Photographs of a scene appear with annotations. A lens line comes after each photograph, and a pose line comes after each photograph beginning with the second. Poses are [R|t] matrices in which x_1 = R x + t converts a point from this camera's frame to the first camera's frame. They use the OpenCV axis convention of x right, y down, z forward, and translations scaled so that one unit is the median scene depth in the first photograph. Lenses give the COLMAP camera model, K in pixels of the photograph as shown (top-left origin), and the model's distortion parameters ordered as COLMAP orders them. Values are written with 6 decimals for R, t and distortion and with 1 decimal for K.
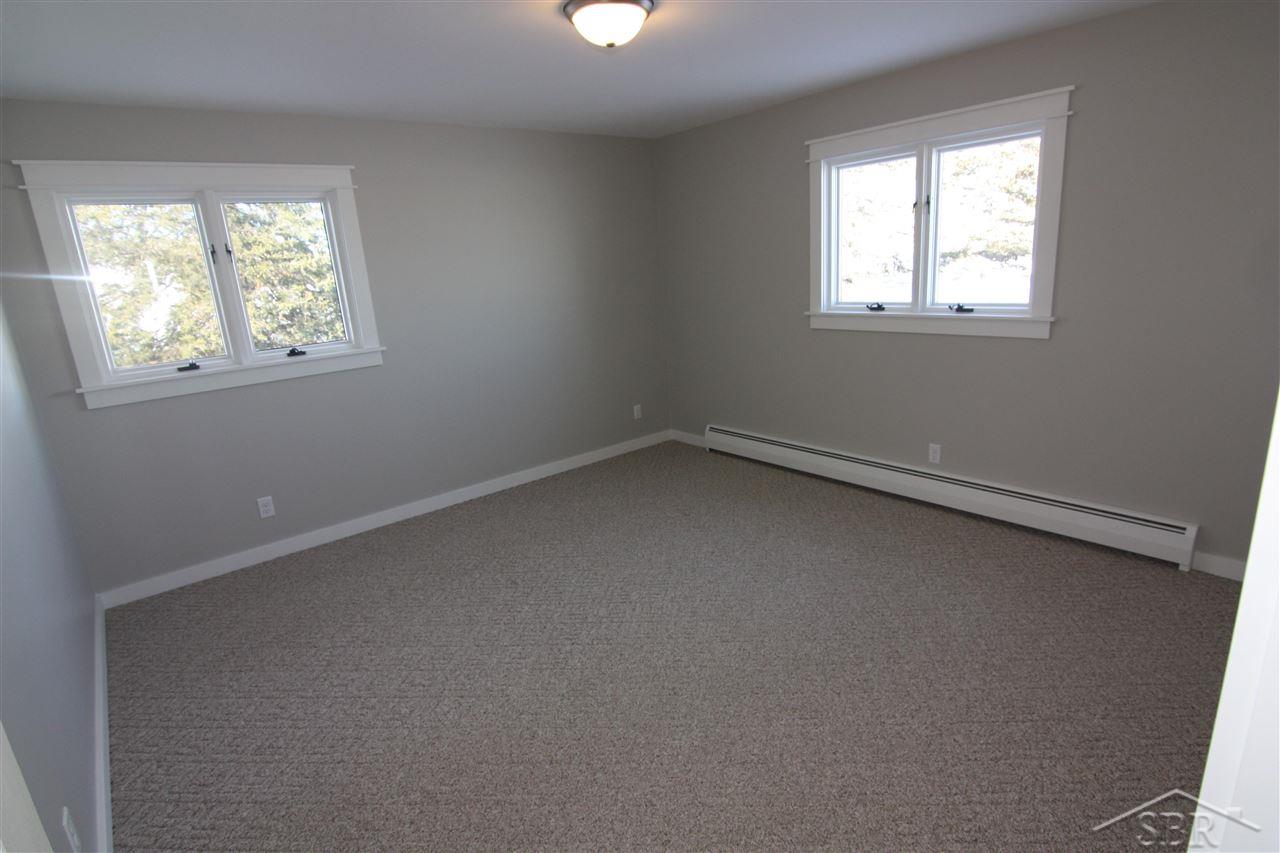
lens RADIAL K [[660.3, 0, 644.1], [0, 660.3, 432.7], [0, 0, 1]] dist [-0.005524, -0.000078]
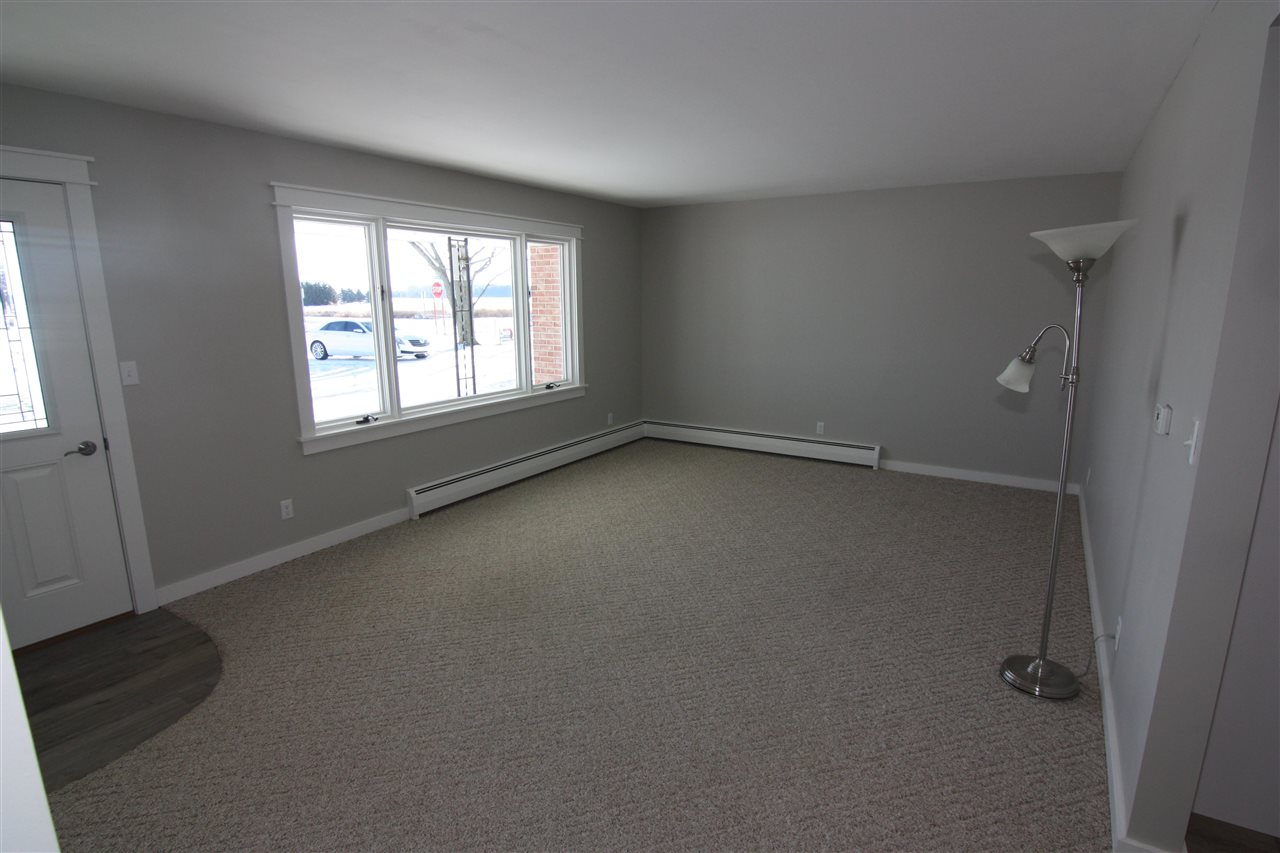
lens RADIAL K [[660.3, 0, 632.6], [0, 660.3, 422.4], [0, 0, 1]] dist [-0.005524, -0.000078]
pose [[-0.301549, -0.117324, 0.946205, -0.858711], [0.263249, 0.943579, 0.200894, -0.206348], [-0.916389, 0.309667, -0.253650, 0.977102]]
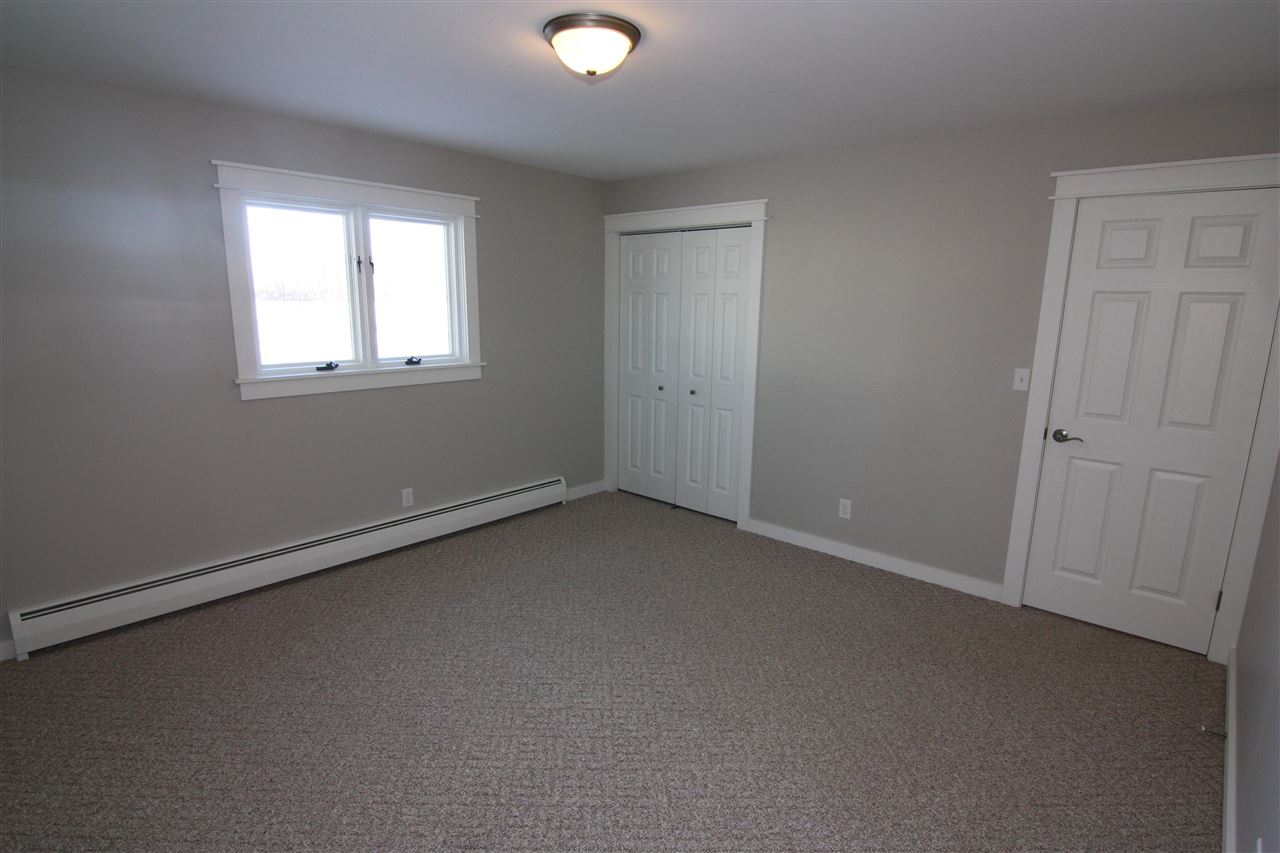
lens RADIAL K [[660.3, 0, 650.0], [0, 660.3, 430.6], [0, 0, 1]] dist [-0.005524, -0.000078]
pose [[-0.160270, -0.131823, 0.978231, -0.683046], [0.244745, 0.954788, 0.168762, -0.163711], [-0.956250, 0.266464, -0.120761, 0.768810]]
